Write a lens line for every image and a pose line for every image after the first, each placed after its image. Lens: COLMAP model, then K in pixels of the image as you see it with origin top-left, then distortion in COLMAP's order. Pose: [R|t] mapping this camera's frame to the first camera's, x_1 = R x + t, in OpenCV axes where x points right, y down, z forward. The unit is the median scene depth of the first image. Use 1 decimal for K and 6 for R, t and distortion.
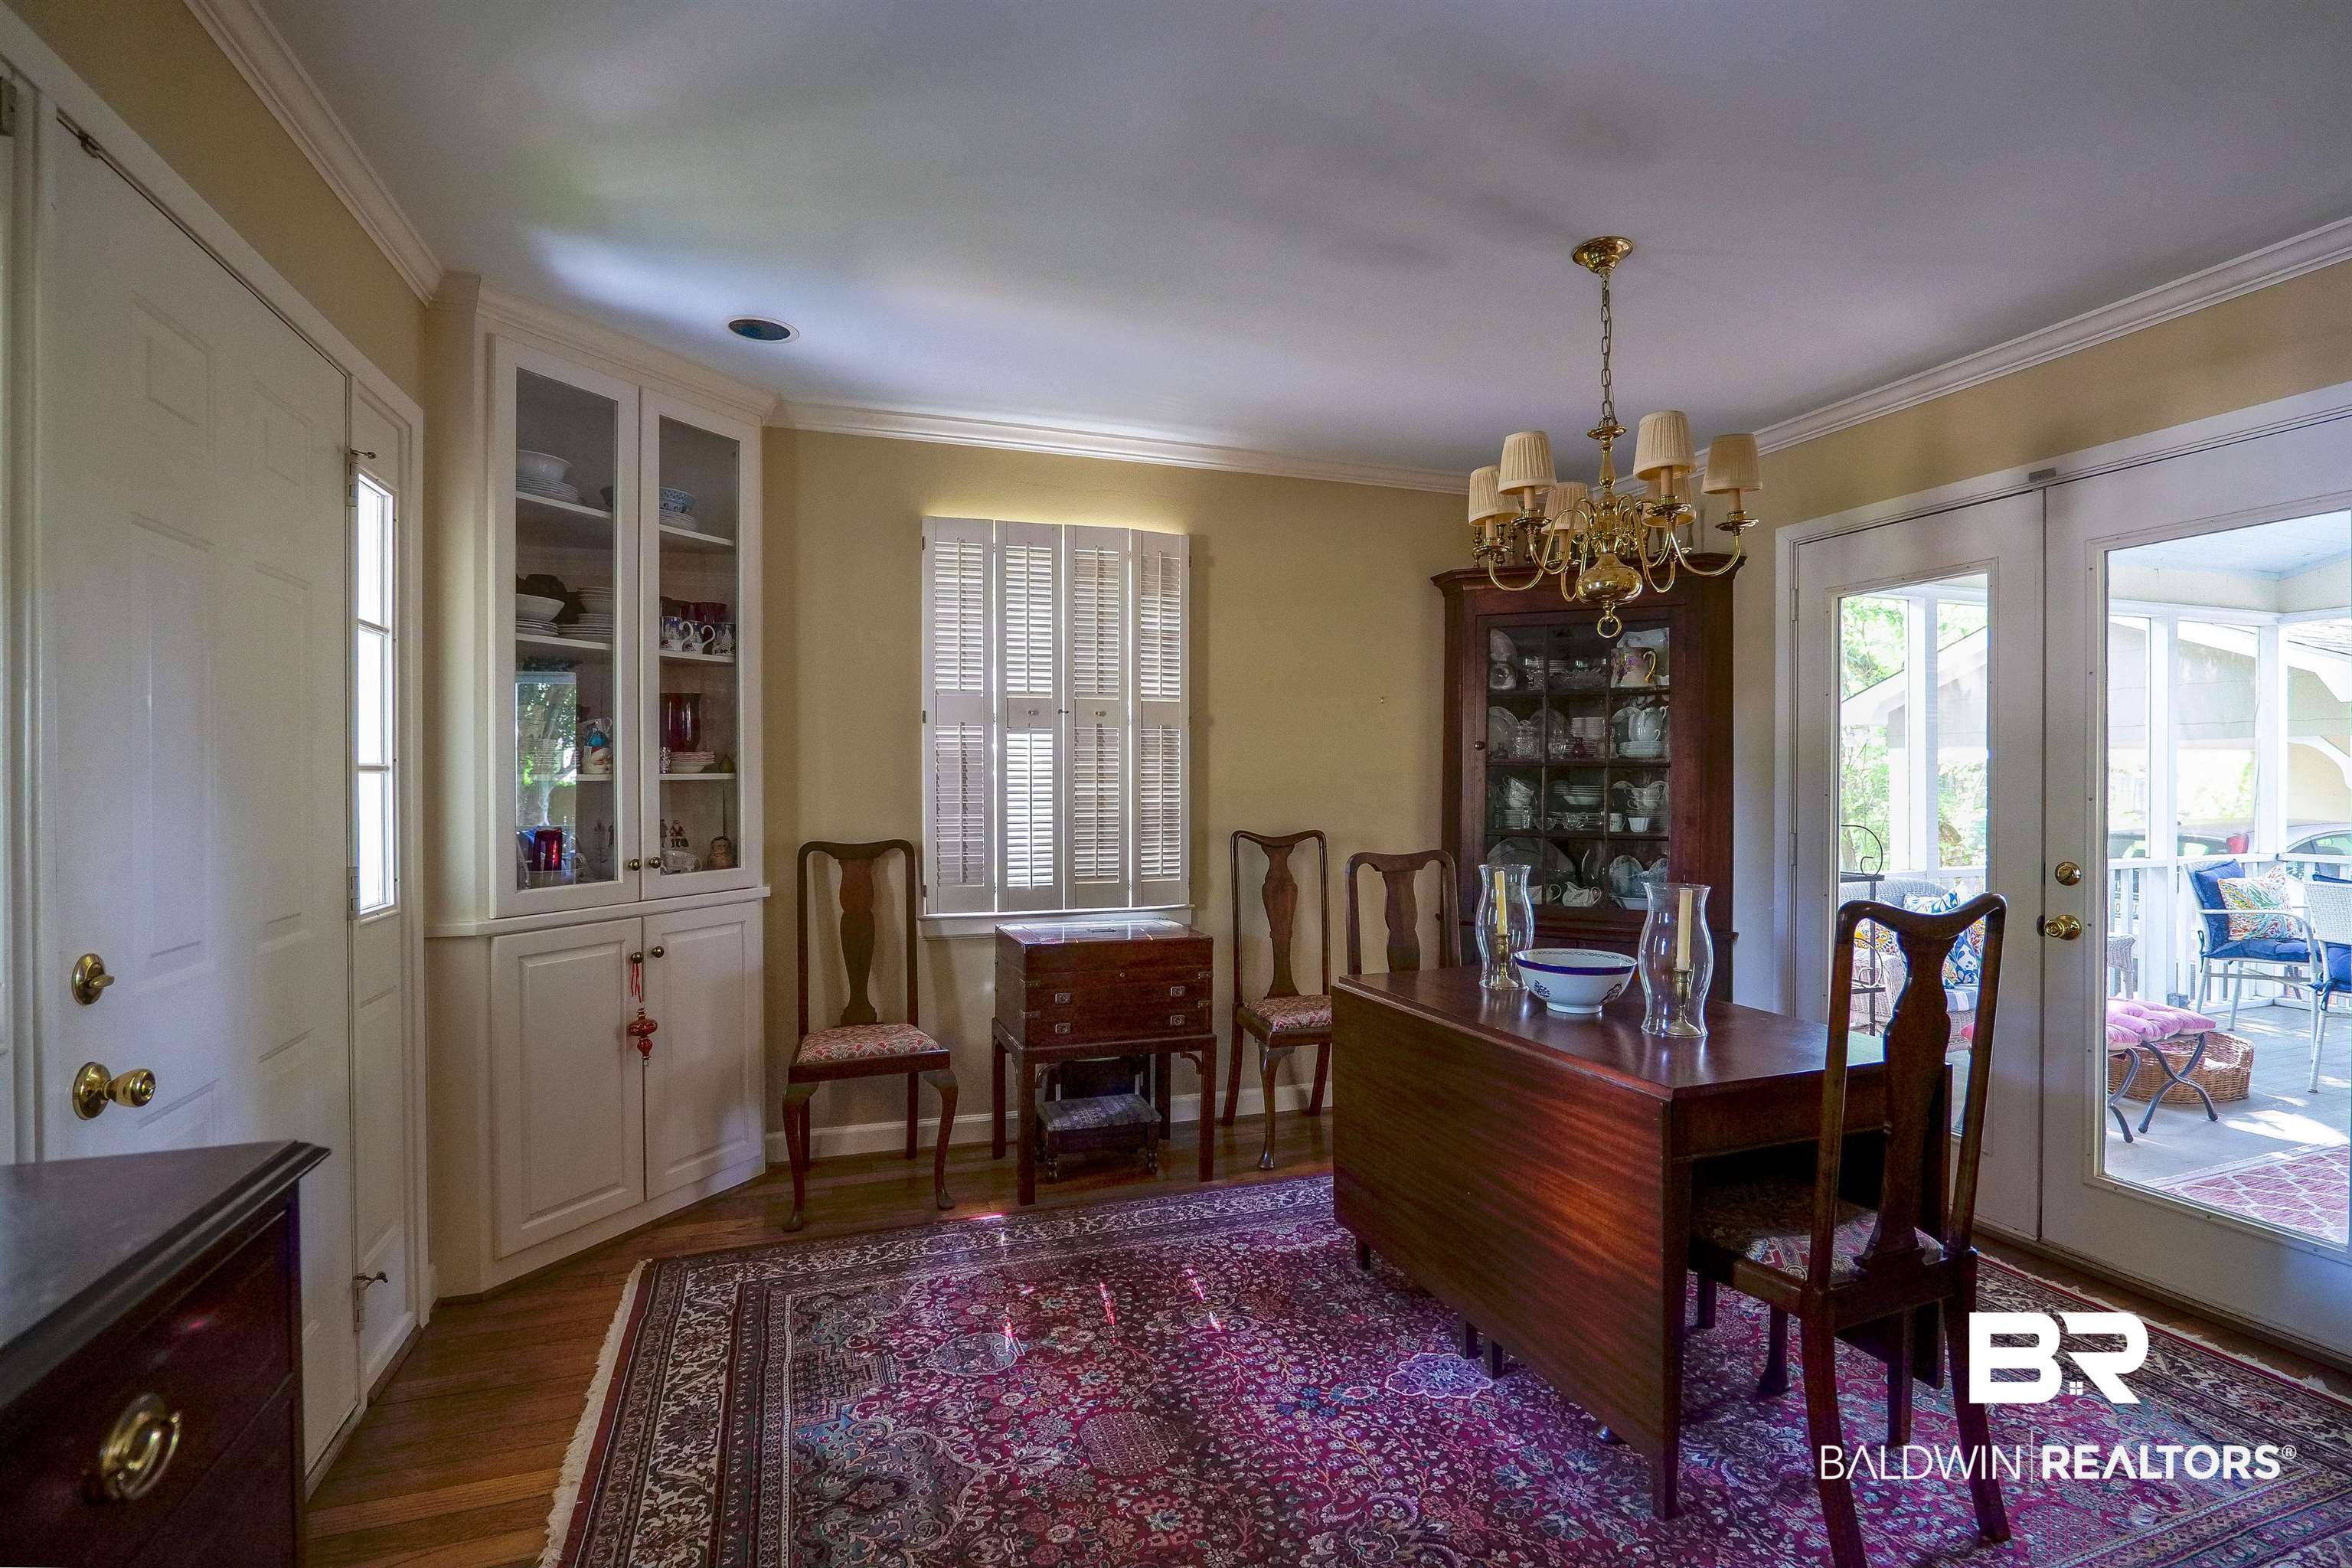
lens RADIAL K [[1103.4, 0, 1179.0], [0, 1103.4, 787.0], [0, 0, 1]] dist [-0.025723, 0.002241]
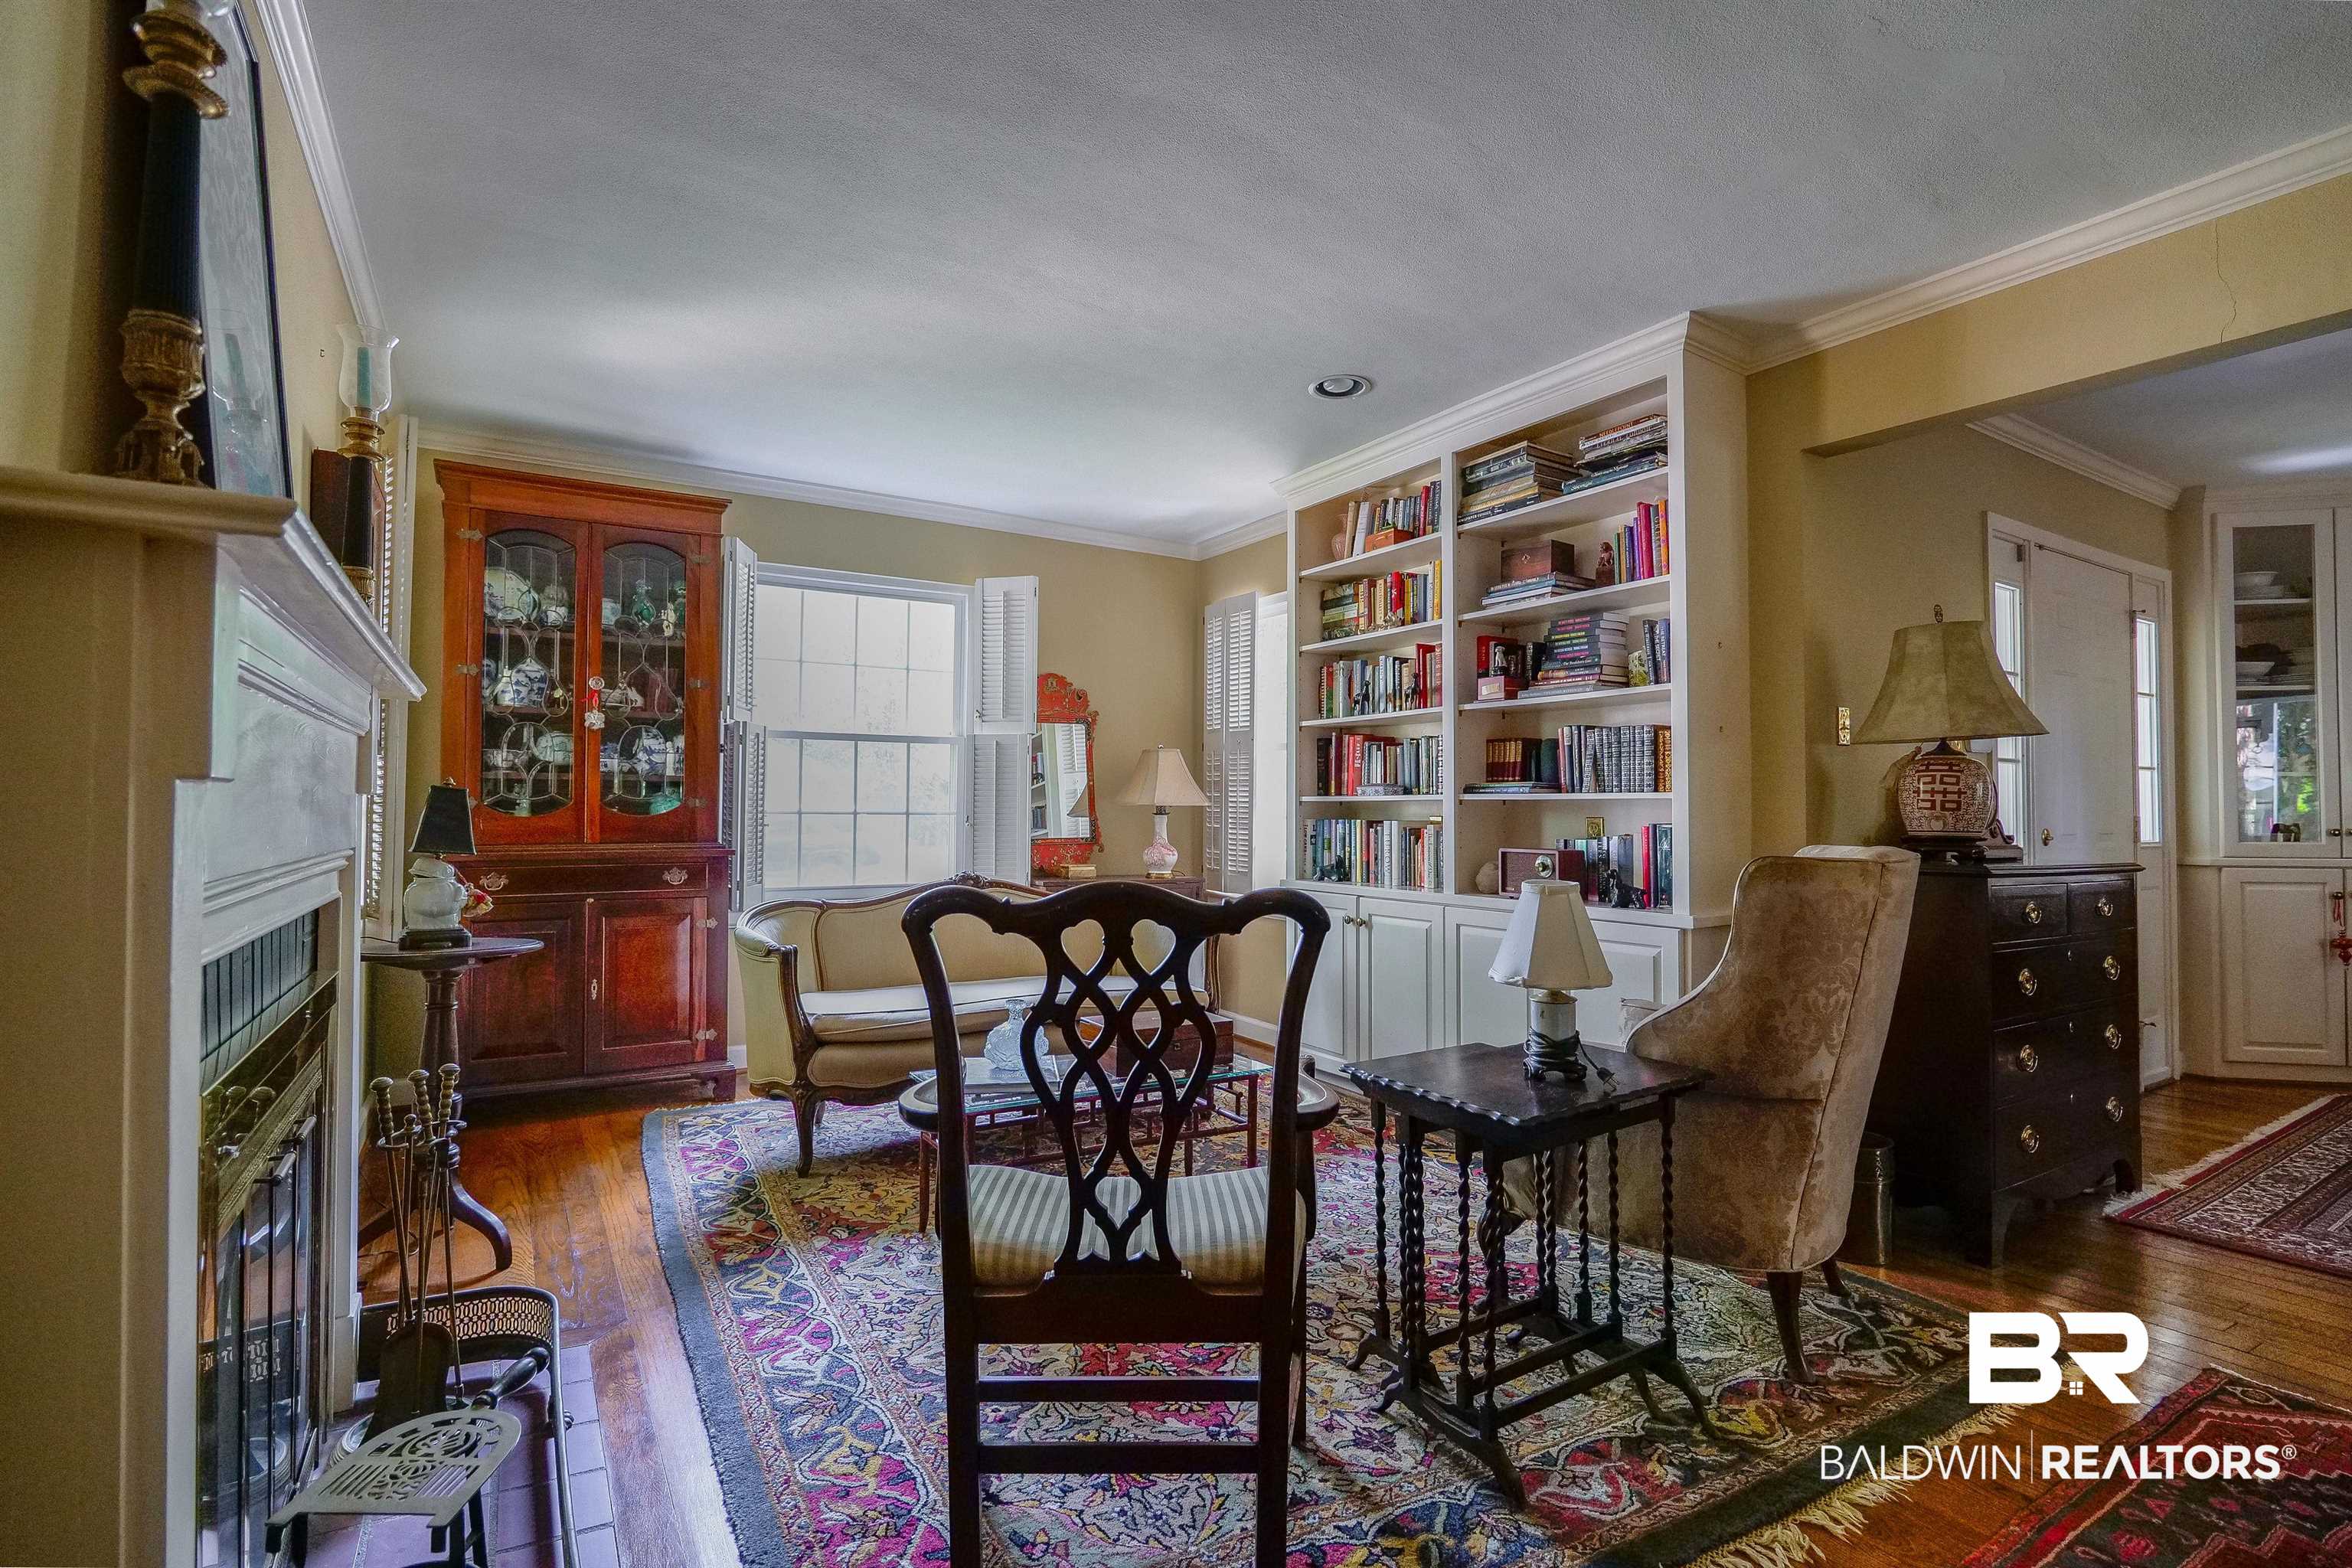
lens RADIAL K [[1103.4, 0, 1179.4], [0, 1103.4, 791.8], [0, 0, 1]] dist [-0.025723, 0.002241]
pose [[0.207090, -0.020159, -0.978114, 0.672627], [-0.011689, 0.999665, -0.023078, 0.077843], [0.978252, 0.016212, 0.206785, -0.925688]]
